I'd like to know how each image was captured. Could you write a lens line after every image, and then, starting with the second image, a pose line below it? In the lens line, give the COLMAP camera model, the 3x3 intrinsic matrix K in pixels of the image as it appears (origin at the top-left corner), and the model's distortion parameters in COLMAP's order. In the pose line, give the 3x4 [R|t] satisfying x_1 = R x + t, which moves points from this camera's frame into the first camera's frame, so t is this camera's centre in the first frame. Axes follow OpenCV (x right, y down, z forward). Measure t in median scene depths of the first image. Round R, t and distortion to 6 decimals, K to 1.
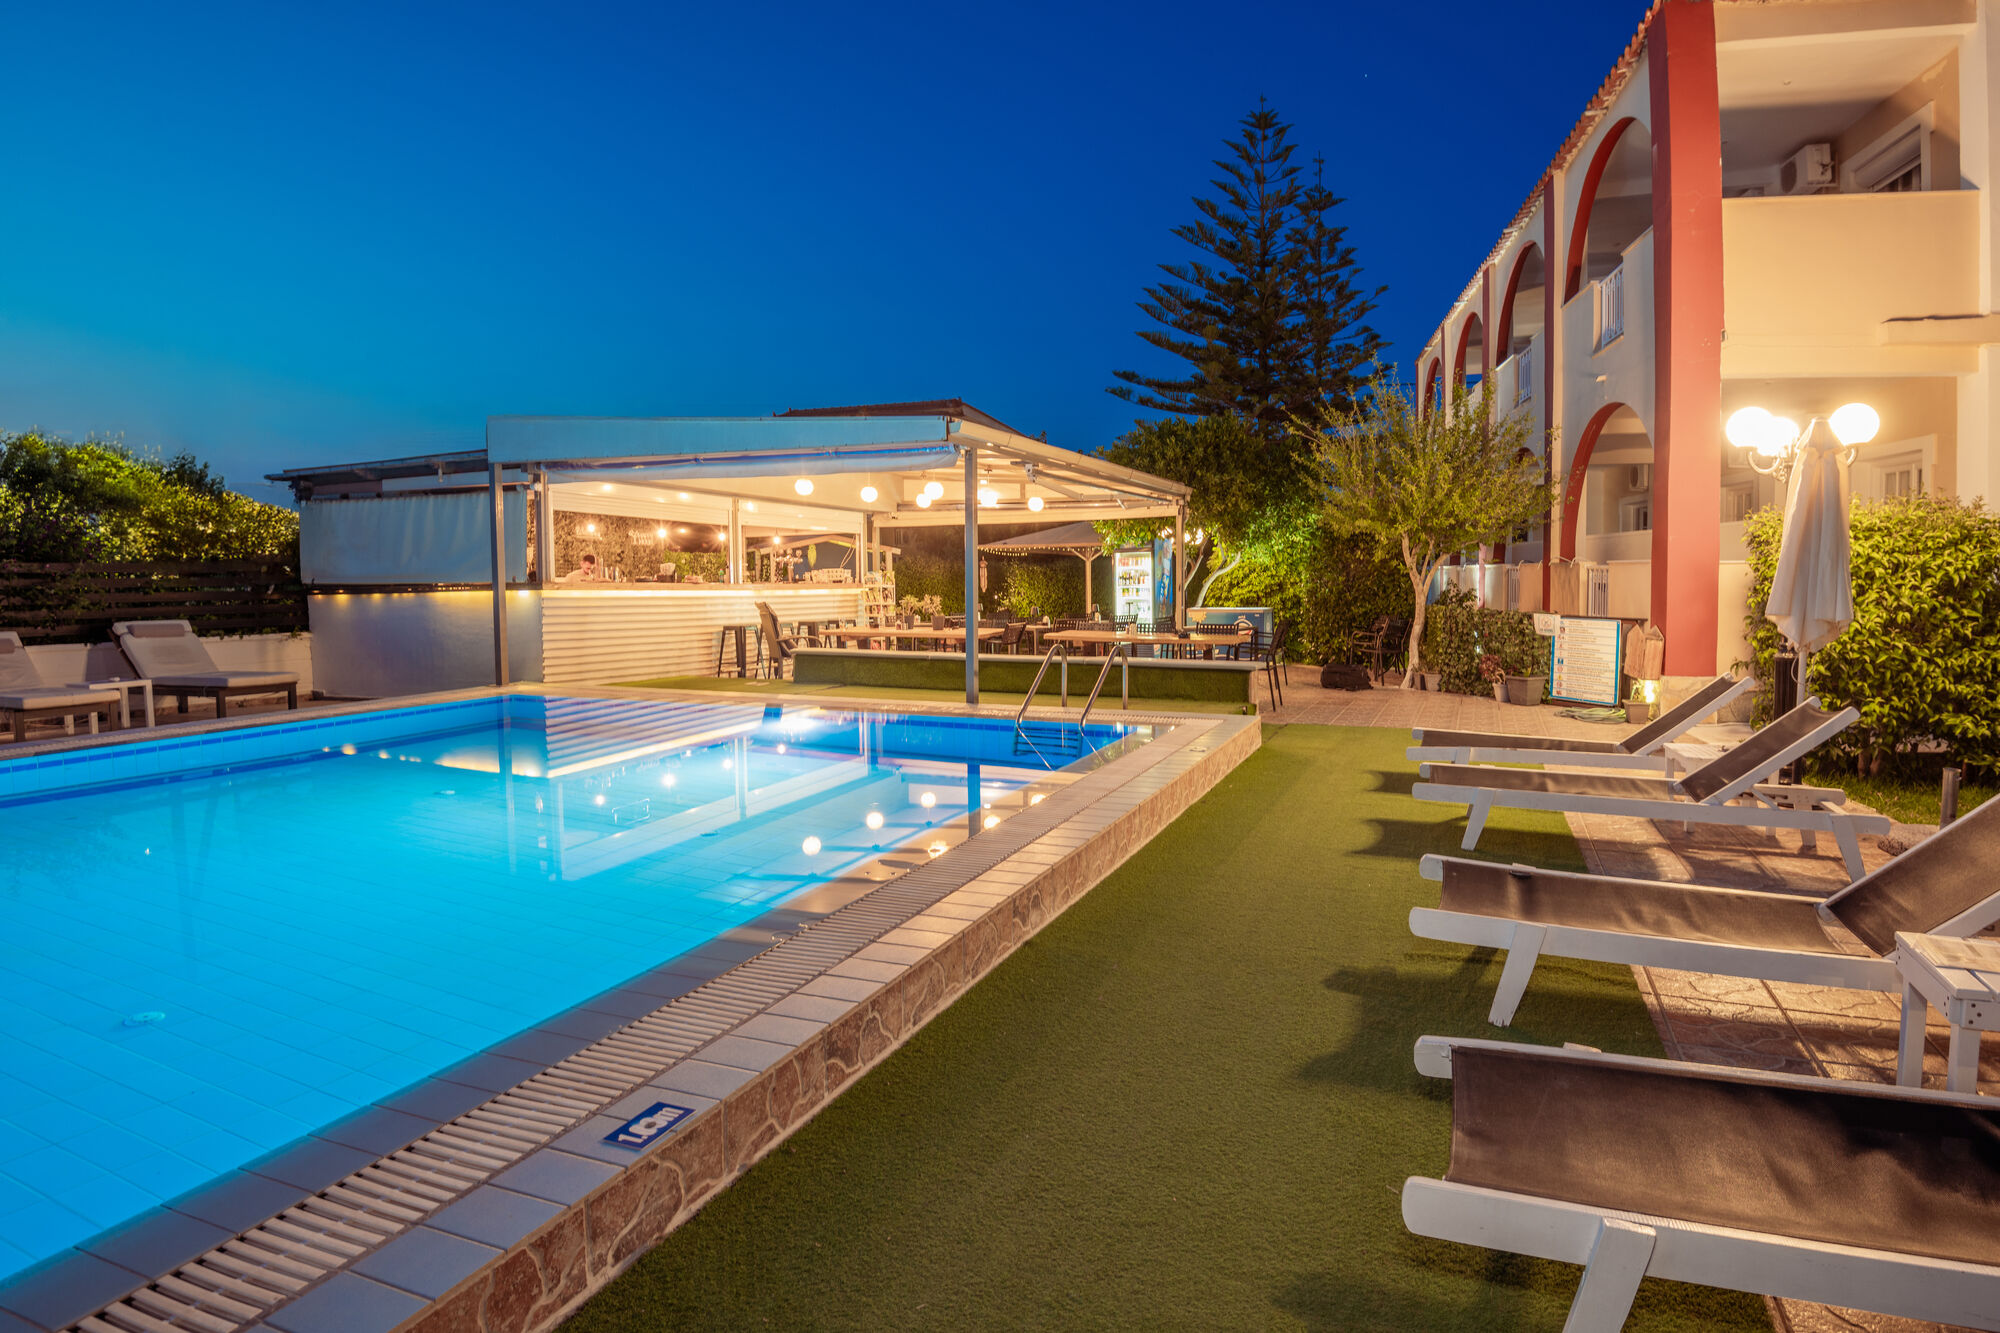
lens RADIAL K [[981.5, 0, 1001.3], [0, 981.5, 640.0], [0, 0, 1]] dist [-0.001906, -0.022538]
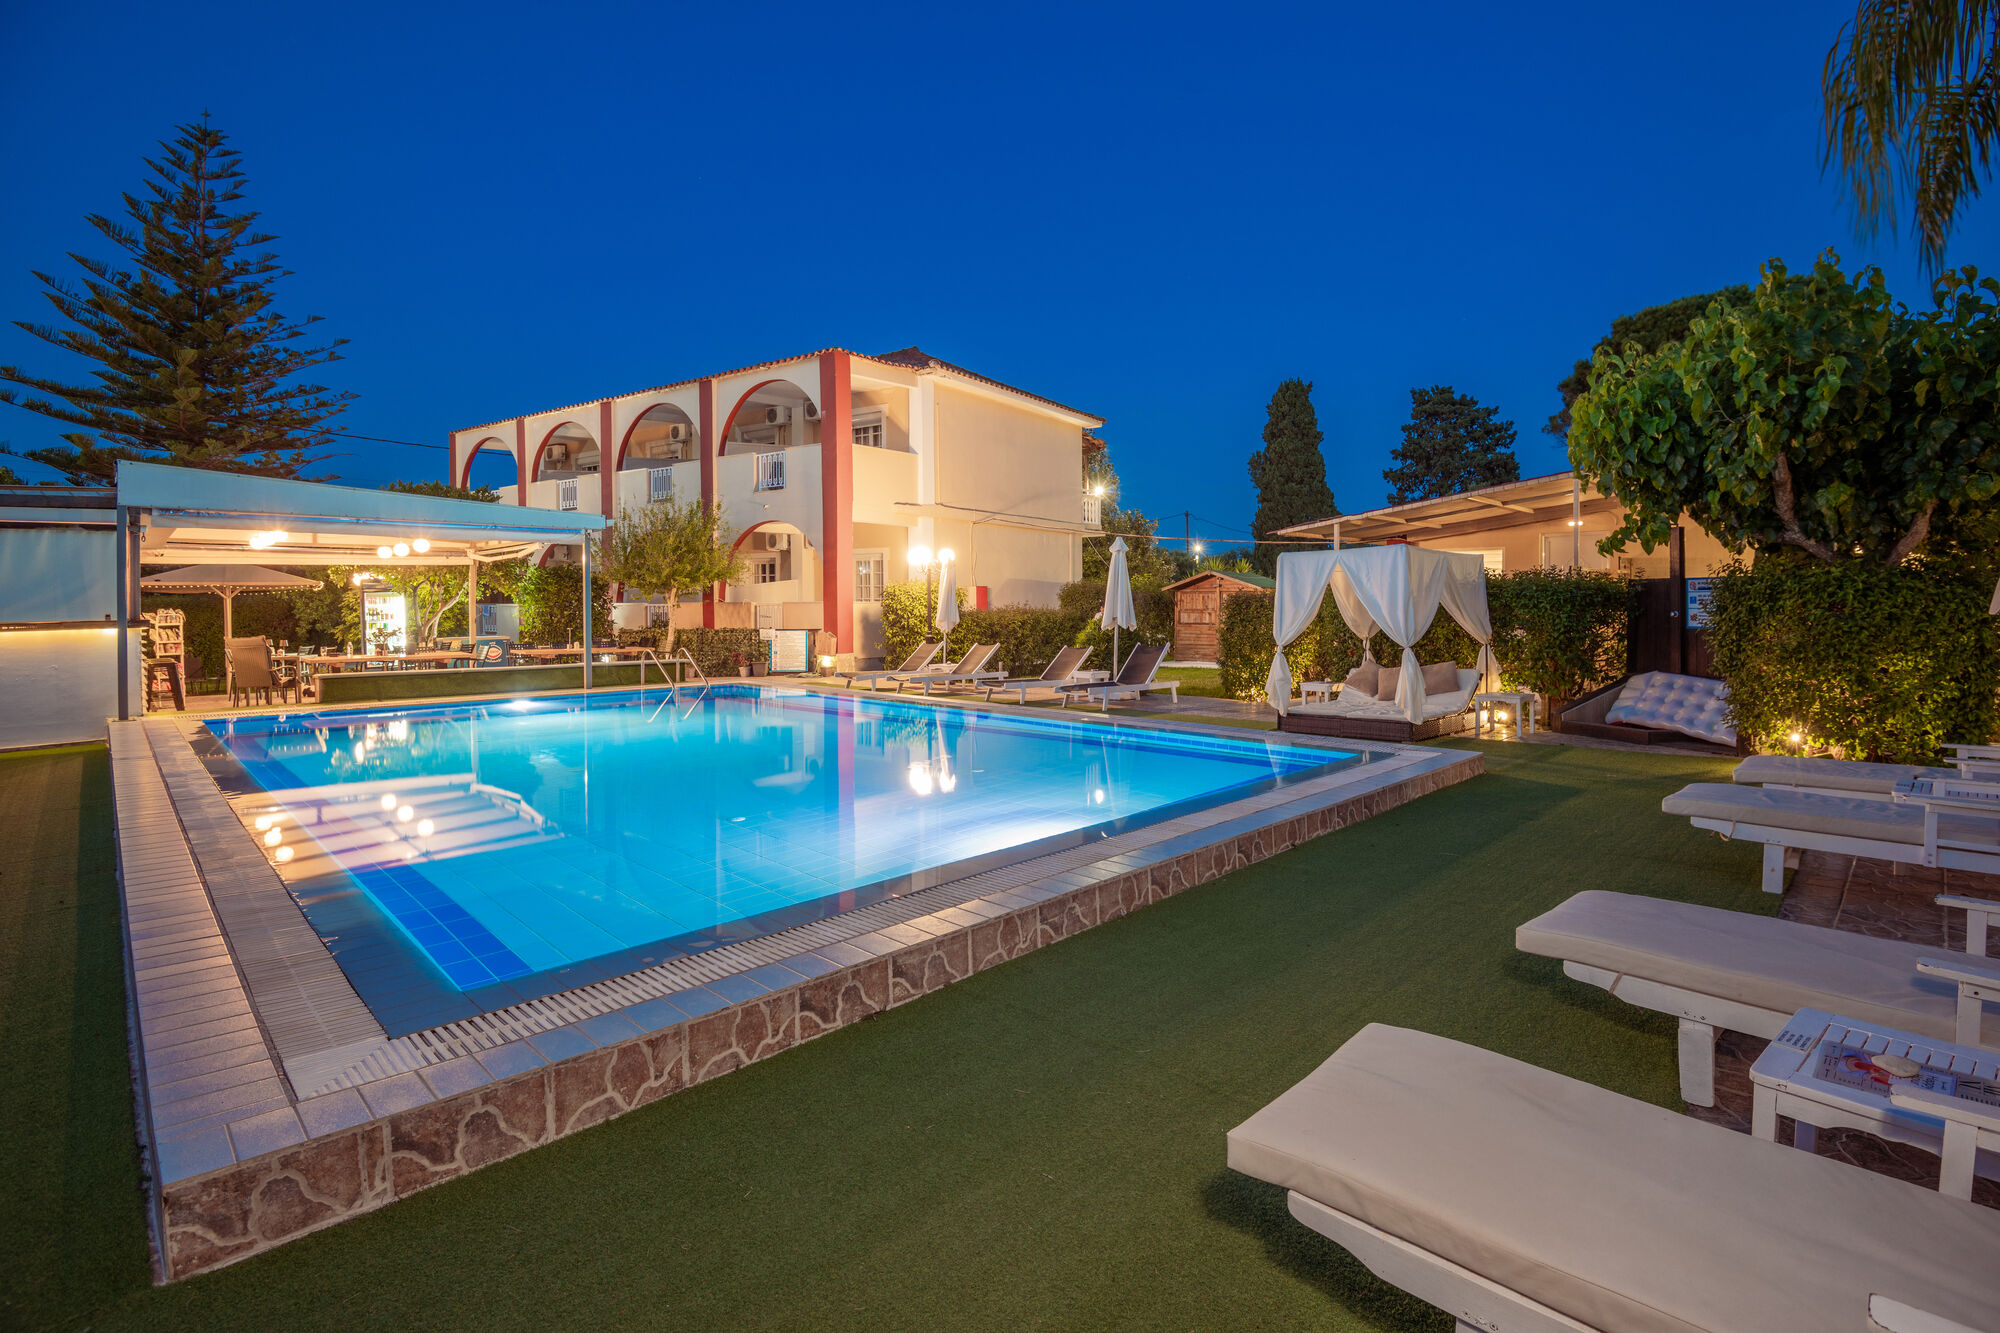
lens RADIAL K [[981.5, 0, 1001.3], [0, 981.5, 640.0], [0, 0, 1]] dist [-0.001906, -0.022538]
pose [[0.432171, -0.033060, 0.901185, -0.973911], [0.069751, 0.997559, 0.003146, 0.021551], [-0.899090, 0.061499, 0.433423, -0.246331]]
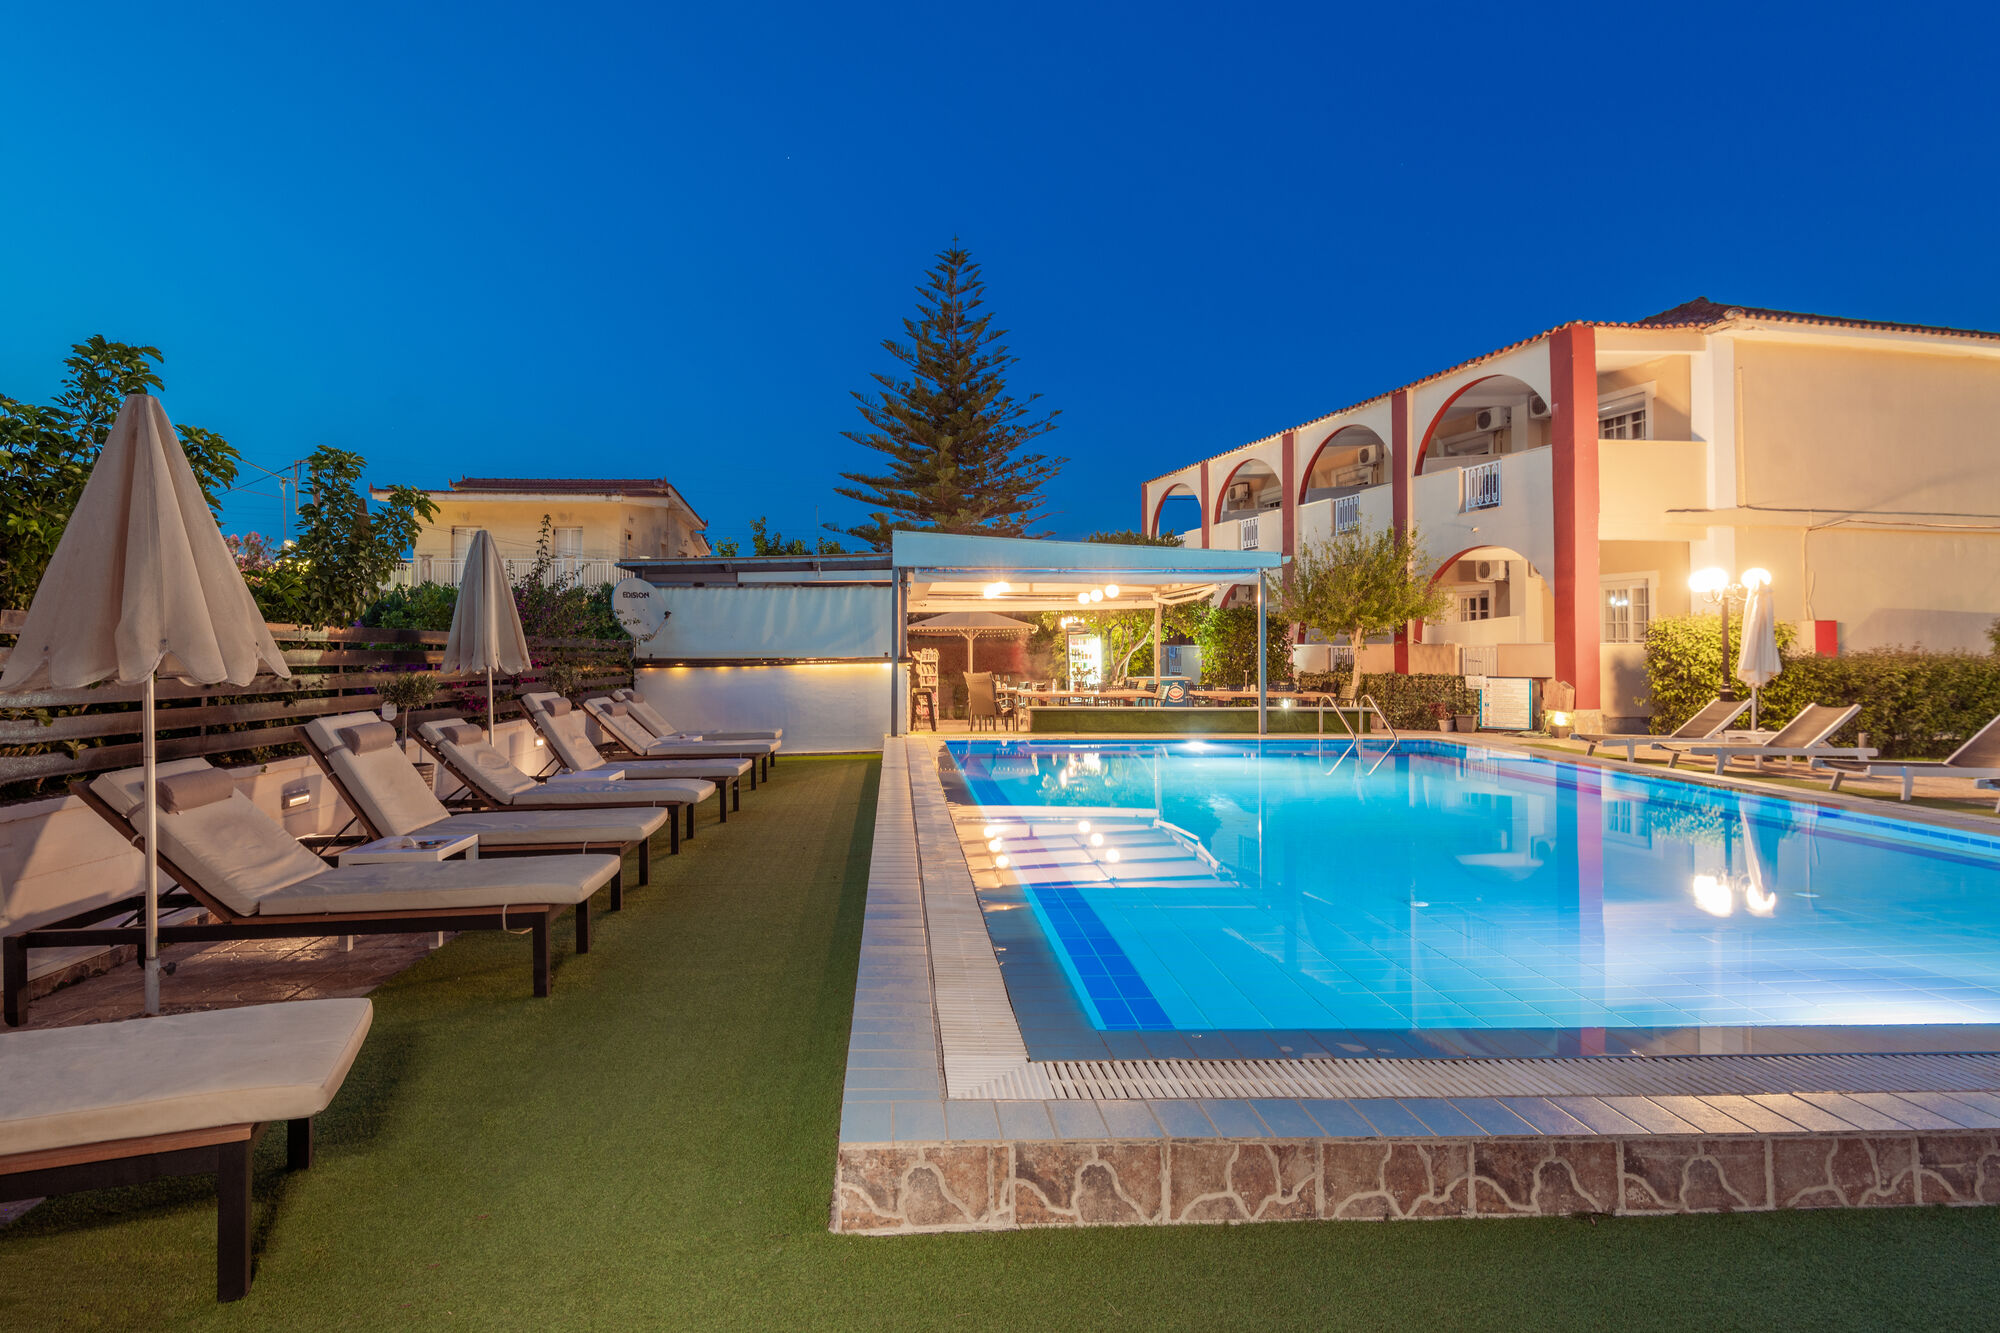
lens RADIAL K [[1014.5, 0, 913.2], [0, 1014.5, 643.5], [0, 0, 1]] dist [0.043432, -0.022504]
pose [[0.933309, 0.002902, 0.359062, -0.898873], [0.025352, 0.996939, -0.073954, 0.021791], [-0.358178, 0.078125, 0.930379, -0.236113]]
